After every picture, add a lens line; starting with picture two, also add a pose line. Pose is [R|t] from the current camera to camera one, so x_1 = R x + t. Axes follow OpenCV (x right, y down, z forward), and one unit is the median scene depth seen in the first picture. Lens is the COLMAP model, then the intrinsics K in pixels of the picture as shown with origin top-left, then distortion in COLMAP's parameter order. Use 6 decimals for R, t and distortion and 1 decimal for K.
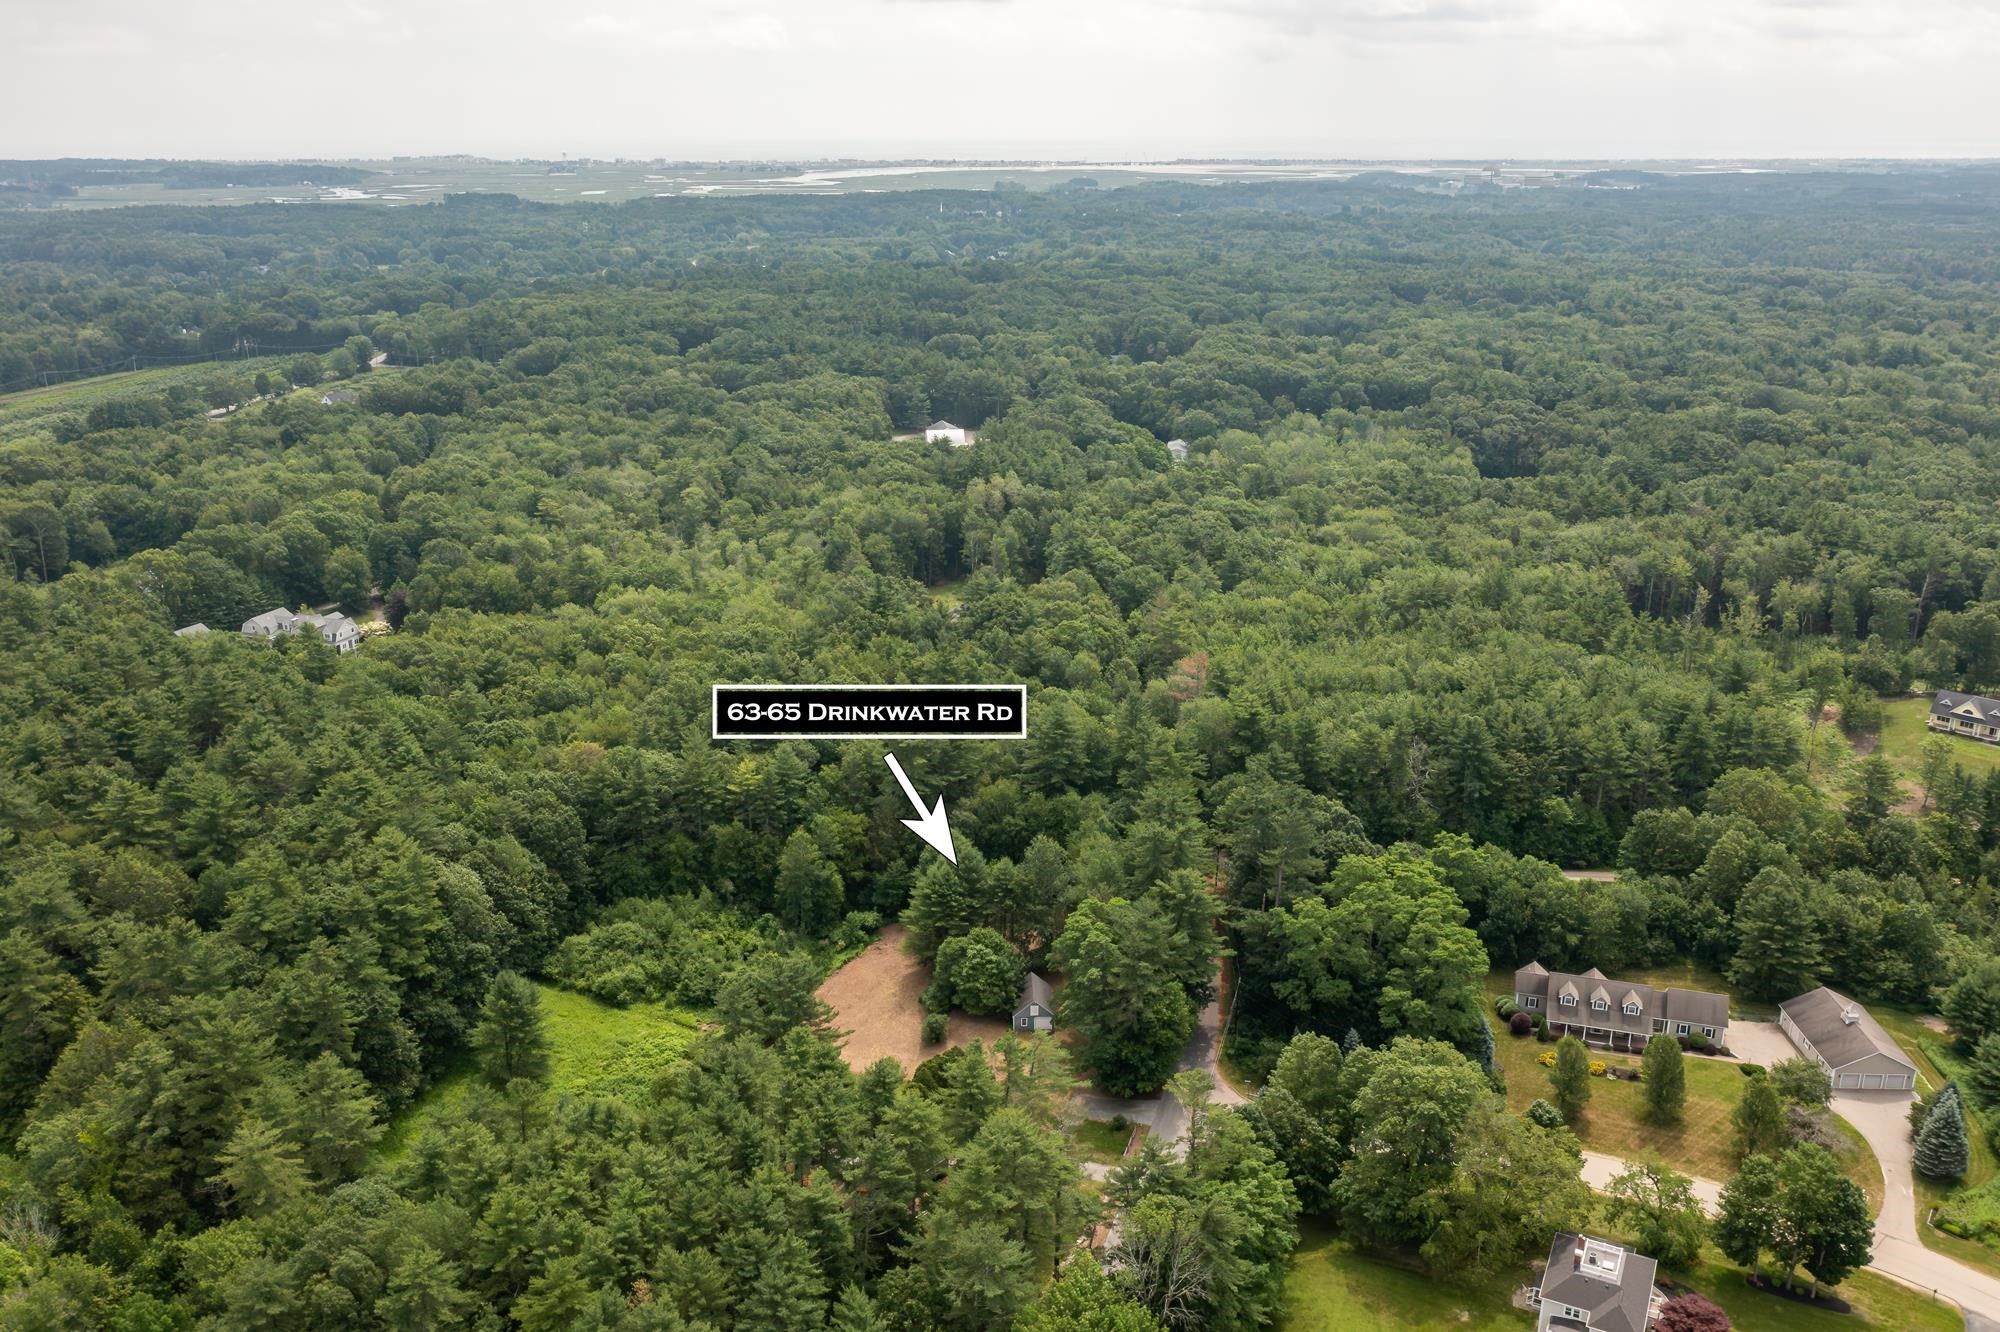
lens RADIAL K [[1585.4, 0, 1000.0], [0, 1585.4, 666.0], [0, 0, 1]] dist [-0.017329, 0.001587]
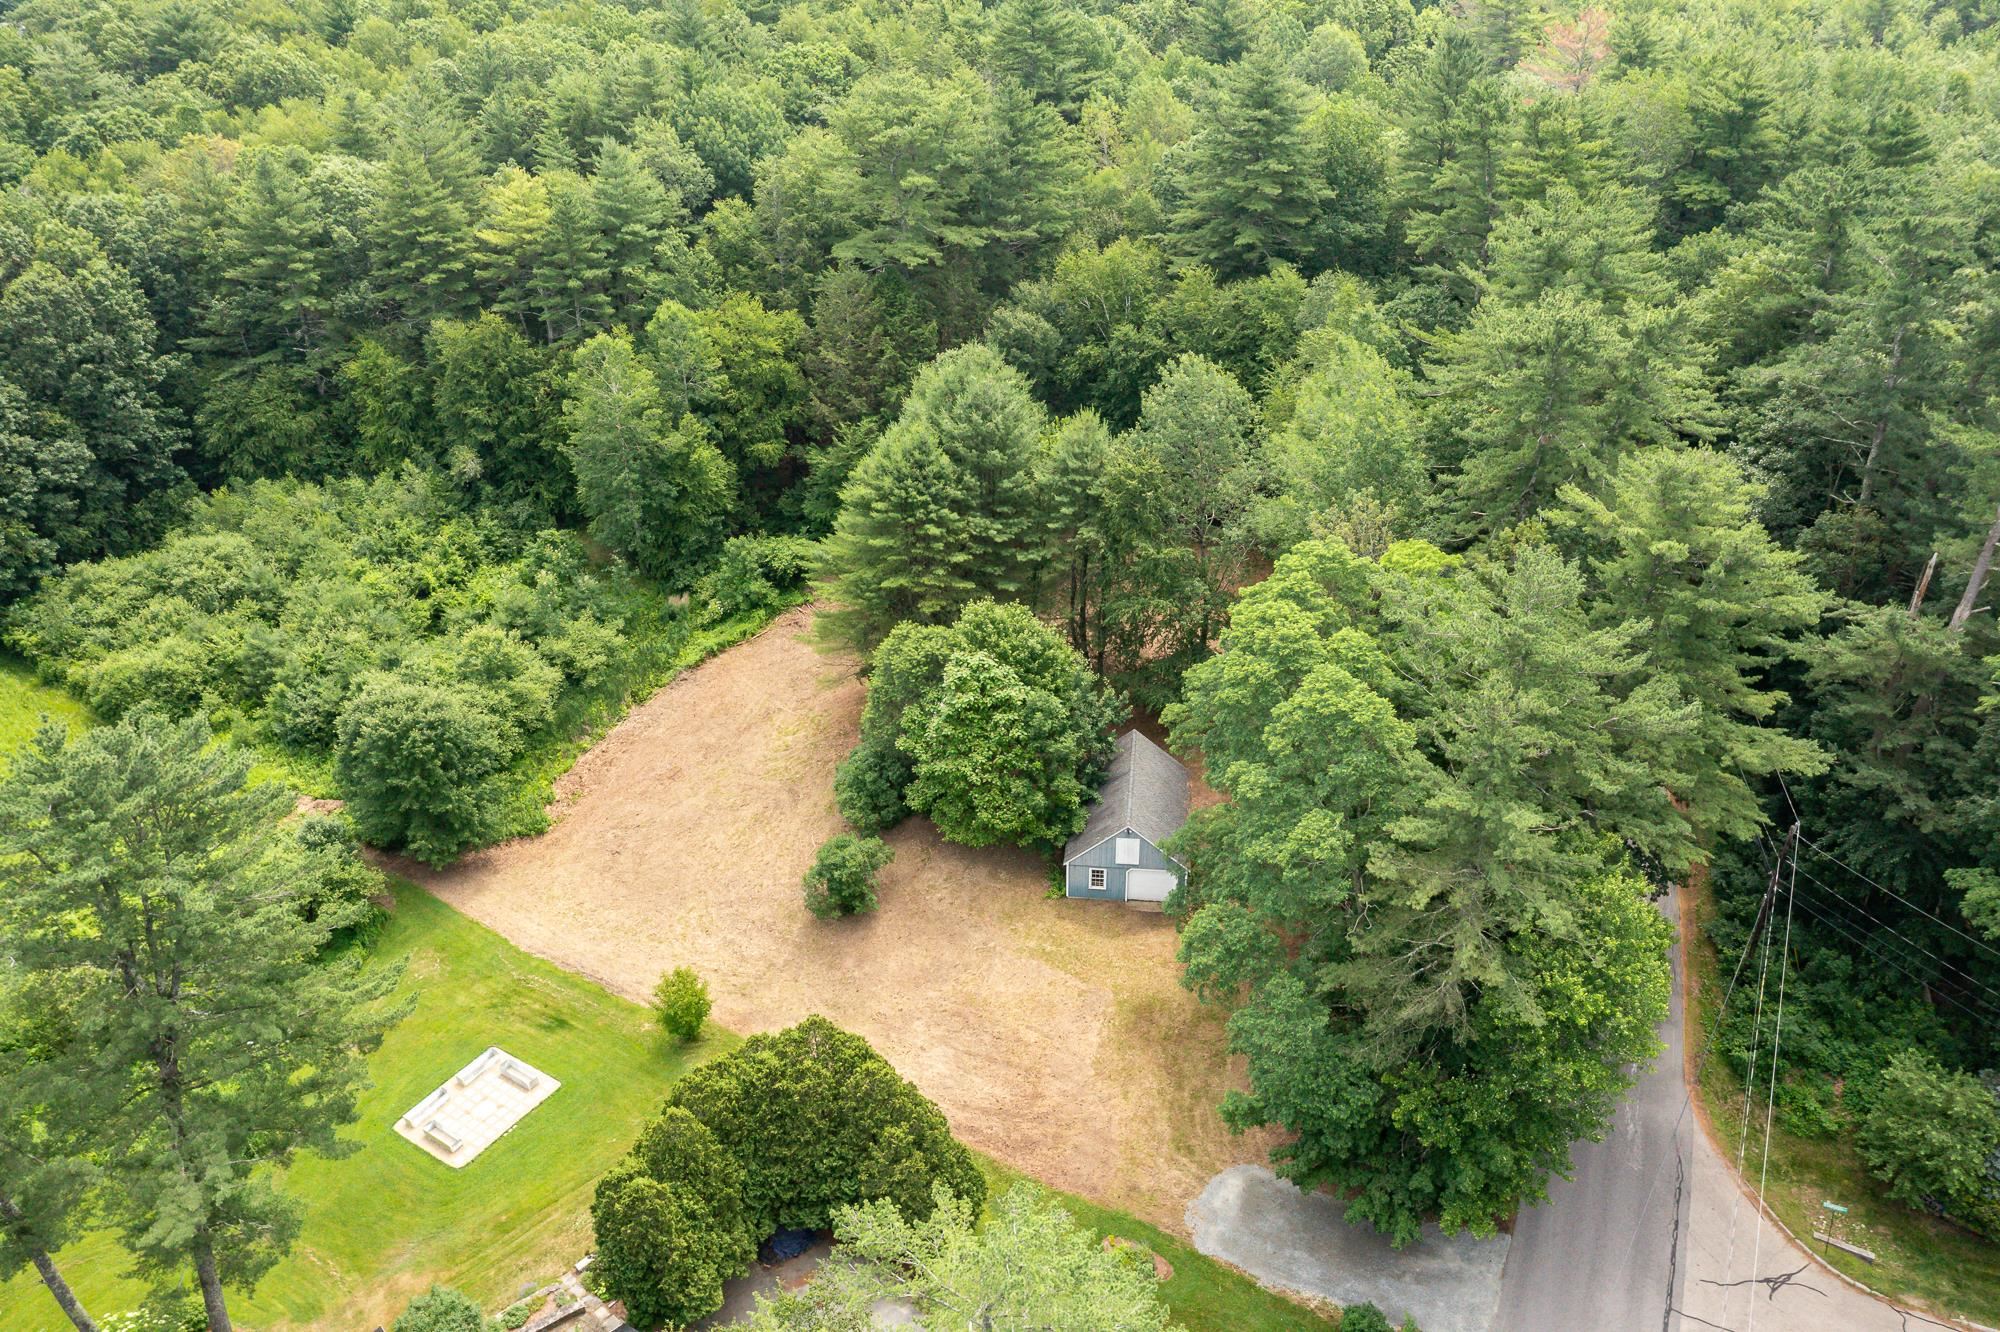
lens RADIAL K [[1585.4, 0, 1000.0], [0, 1585.4, 666.0], [0, 0, 1]] dist [-0.017329, 0.001587]
pose [[0.990262, 0.060931, -0.125171, 0.032646], [-0.029197, 0.970034, 0.241208, 0.089841], [0.136118, -0.235204, 0.962367, 0.629003]]
